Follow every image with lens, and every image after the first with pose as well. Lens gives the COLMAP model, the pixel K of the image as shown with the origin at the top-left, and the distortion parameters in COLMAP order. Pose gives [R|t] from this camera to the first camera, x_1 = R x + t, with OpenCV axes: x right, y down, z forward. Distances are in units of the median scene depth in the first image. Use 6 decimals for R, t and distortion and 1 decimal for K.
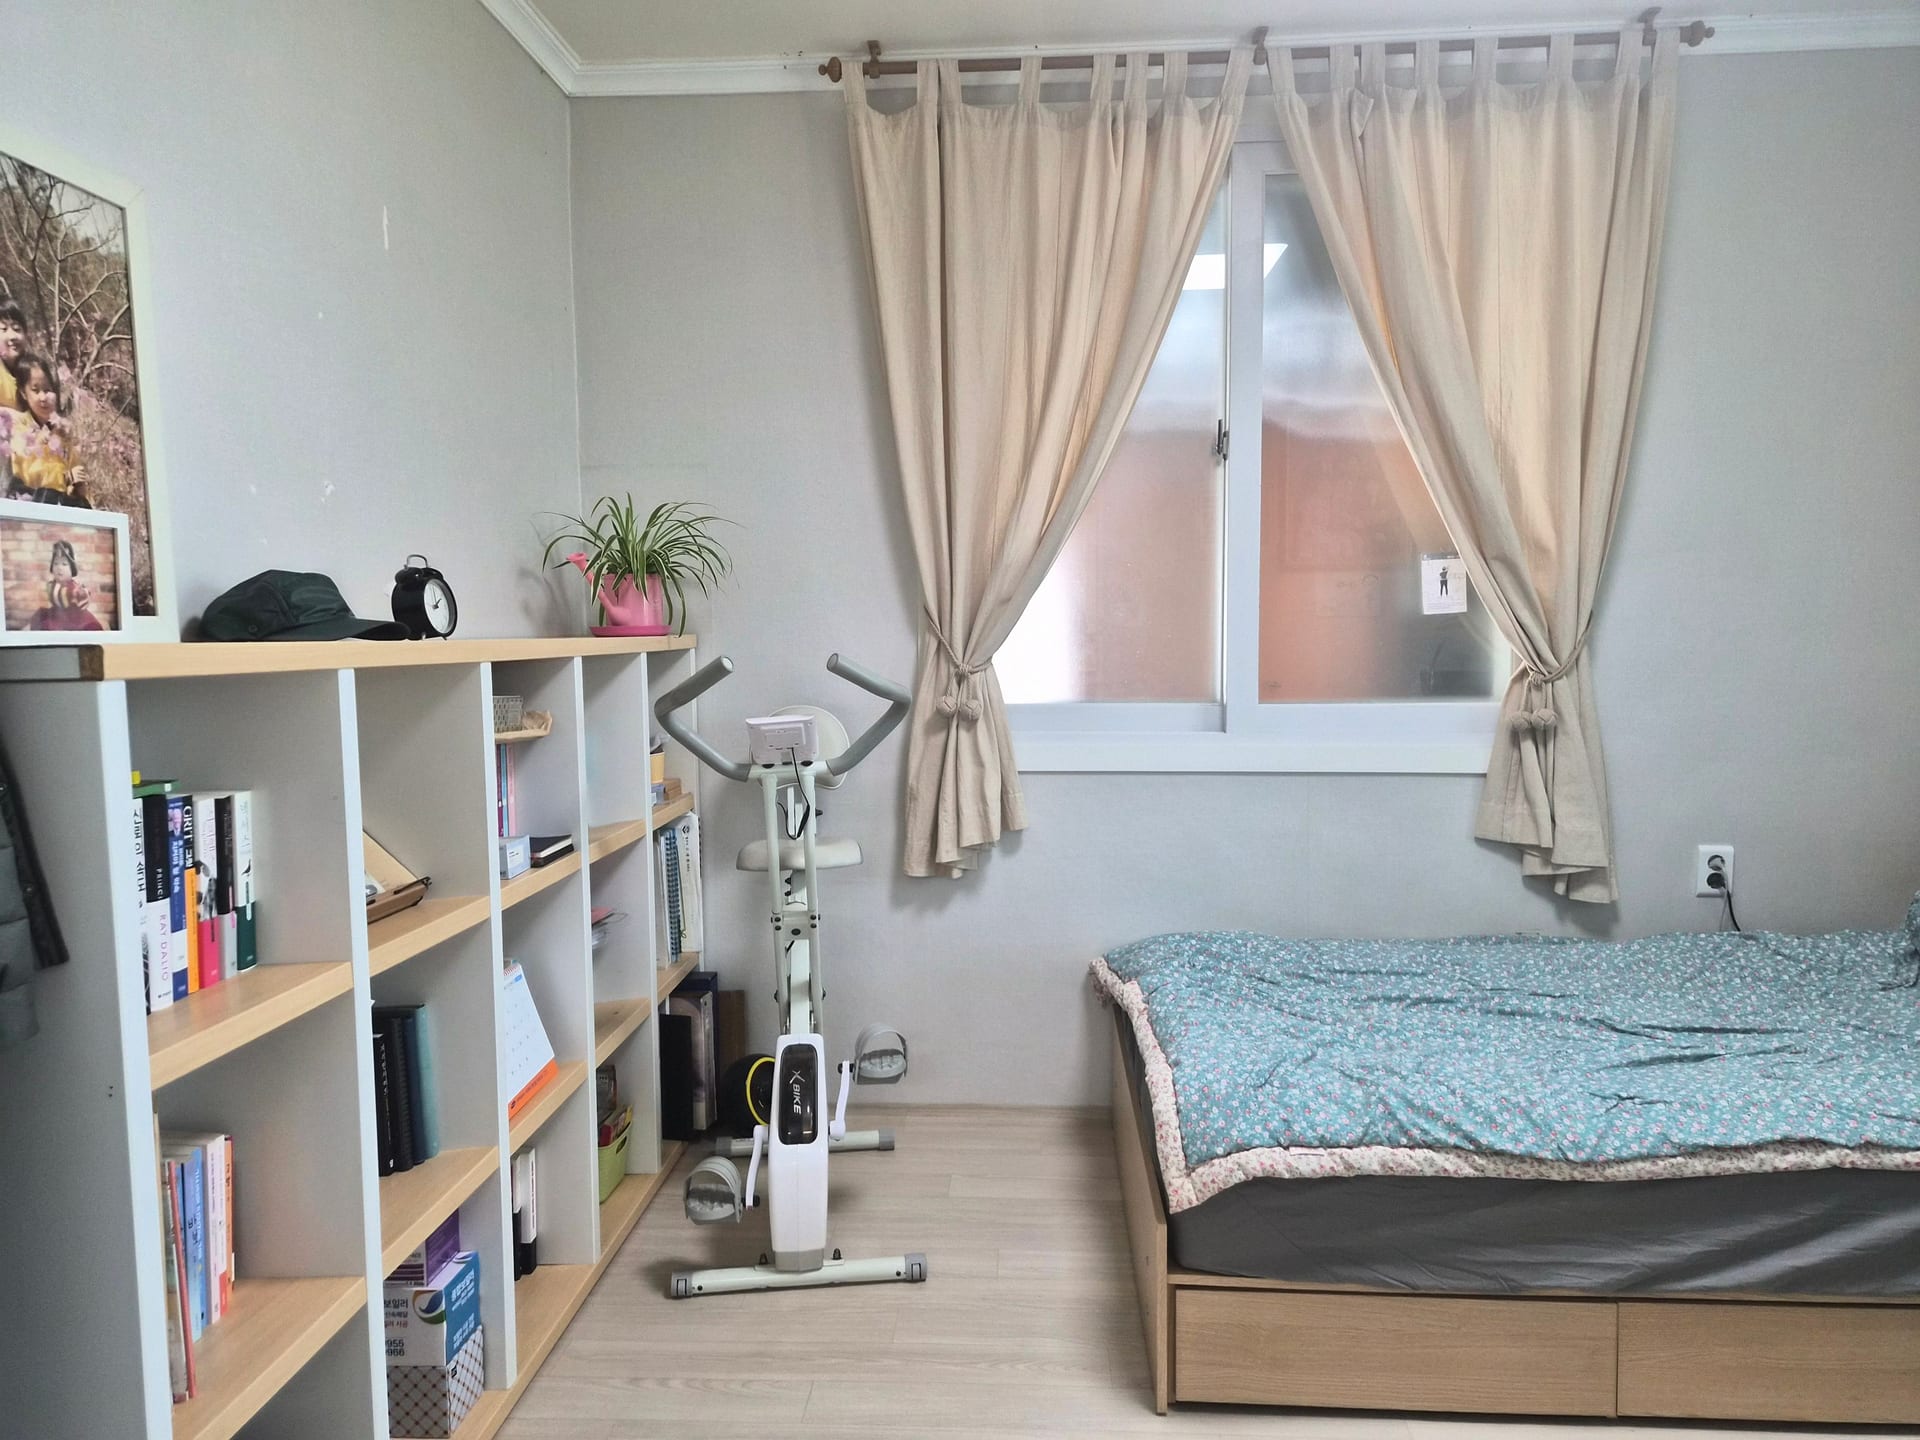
lens RADIAL K [[1290.6, 0, 952.7], [0, 1290.6, 709.9], [0, 0, 1]] dist [0.001062, 0.000394]
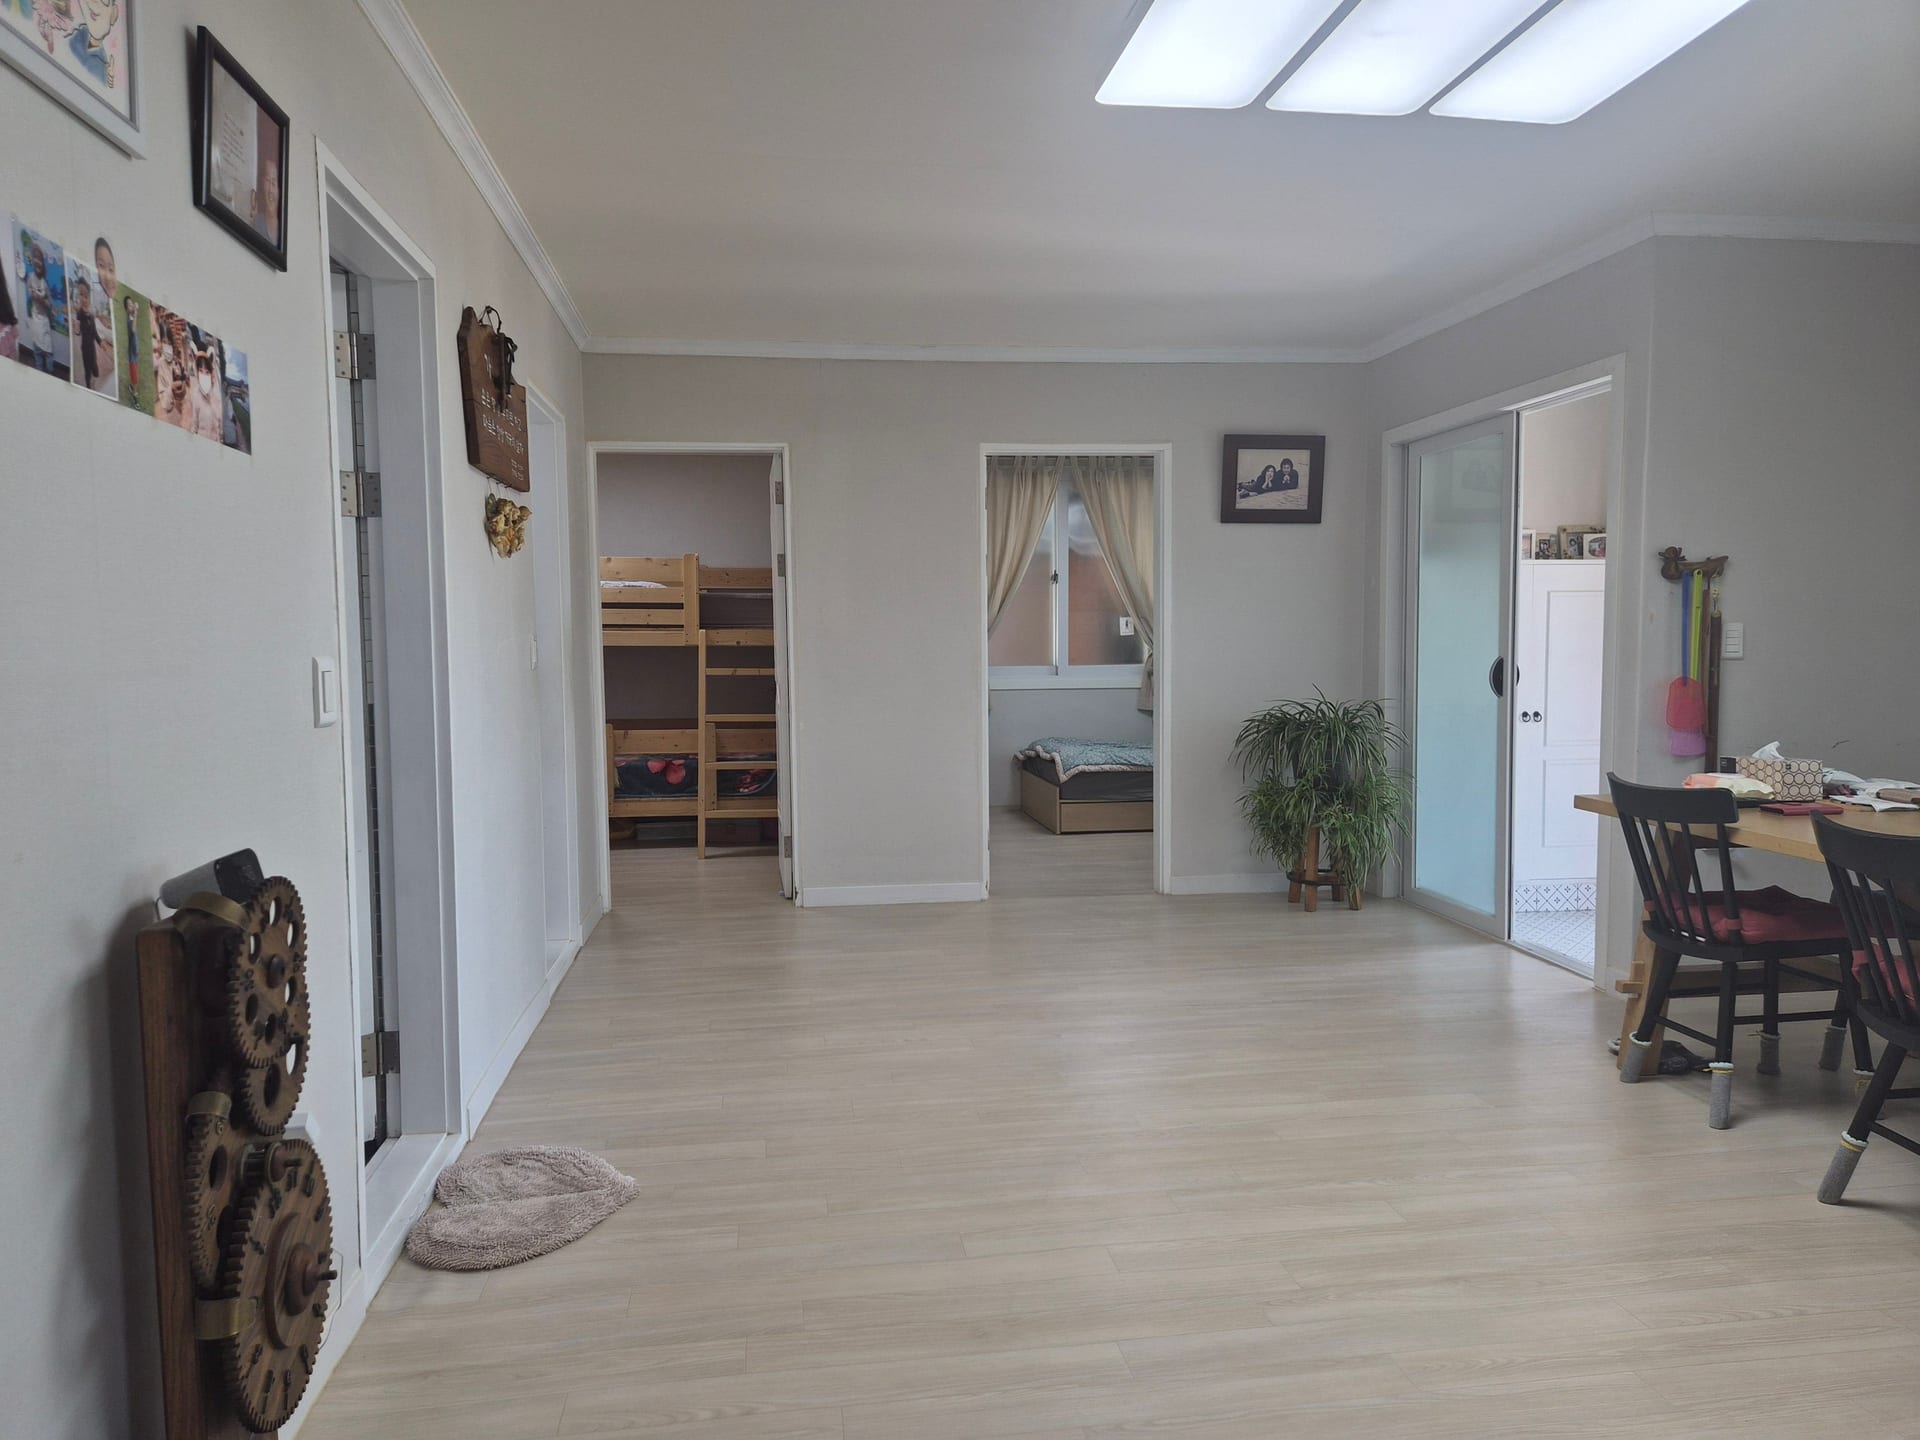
lens RADIAL K [[1290.6, 0, 960.4], [0, 1290.6, 723.2], [0, 0, 1]] dist [0.001062, 0.000394]
pose [[0.977651, -0.013361, 0.209809, -0.671089], [0.012943, 0.999911, 0.003367, 0.121312], [-0.209835, -0.000576, 0.977737, -1.974950]]
